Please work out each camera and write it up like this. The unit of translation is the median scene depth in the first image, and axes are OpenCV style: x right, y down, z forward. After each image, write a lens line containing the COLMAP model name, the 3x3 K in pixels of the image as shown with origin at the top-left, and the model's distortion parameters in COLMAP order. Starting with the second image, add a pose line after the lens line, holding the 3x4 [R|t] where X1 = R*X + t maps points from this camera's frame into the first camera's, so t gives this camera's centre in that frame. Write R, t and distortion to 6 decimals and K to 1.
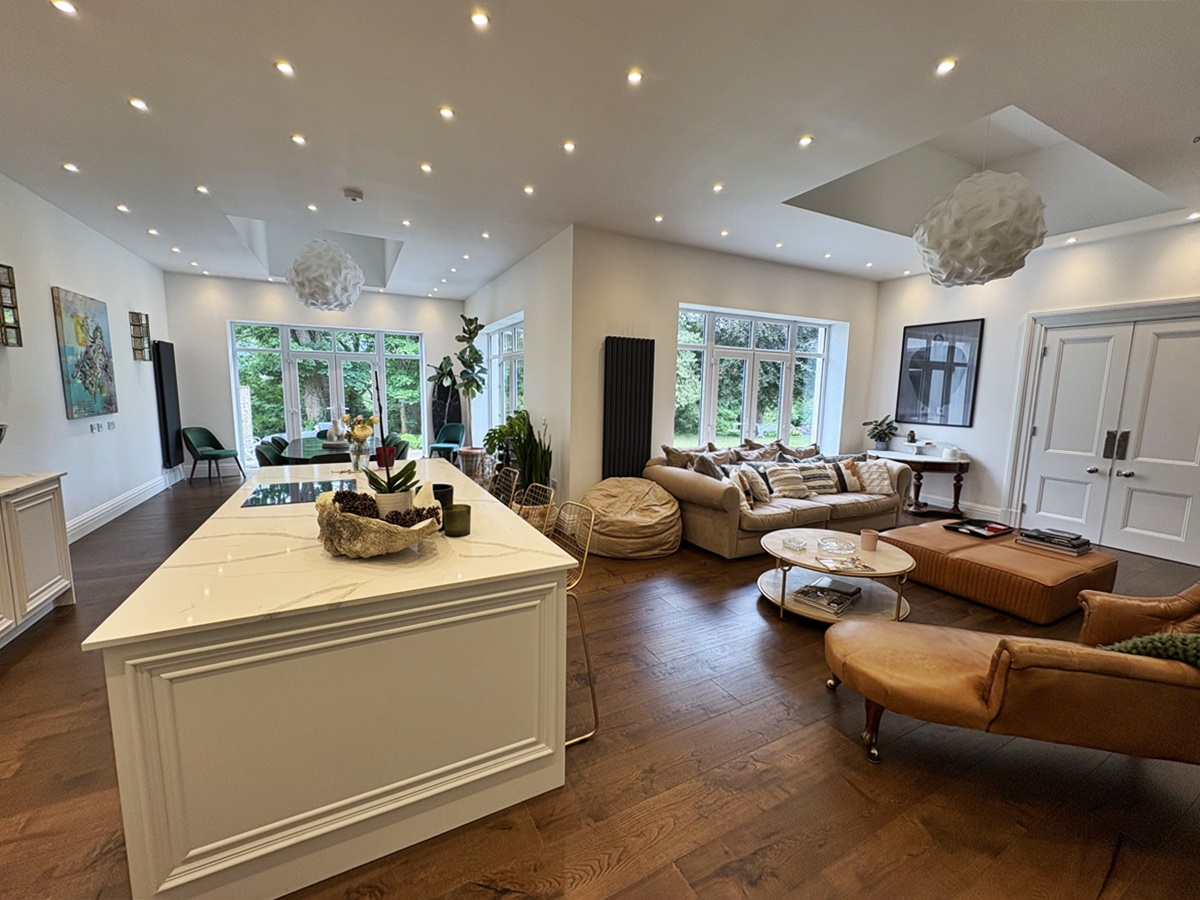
lens RADIAL K [[479.7, 0, 603.1], [0, 479.7, 450.5], [0, 0, 1]] dist [0.000443, 0.000542]
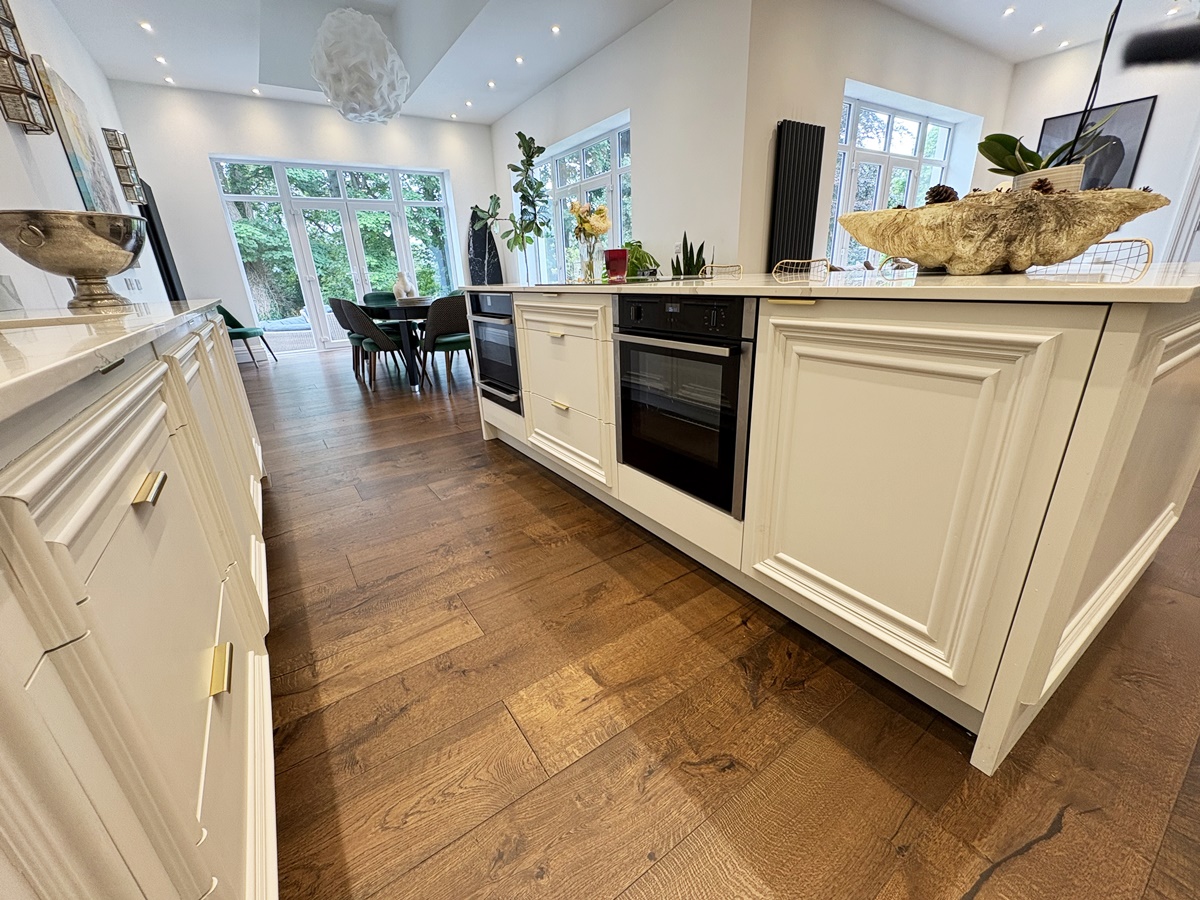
lens RADIAL K [[485.3, 0, 603.8], [0, 485.3, 453.7], [0, 0, 1]] dist [0.001393, 0.000087]
pose [[0.991925, -0.095032, 0.083990, -0.333429], [0.073762, 0.970981, 0.227497, 0.082027], [-0.103172, -0.219465, 0.970150, 0.091339]]
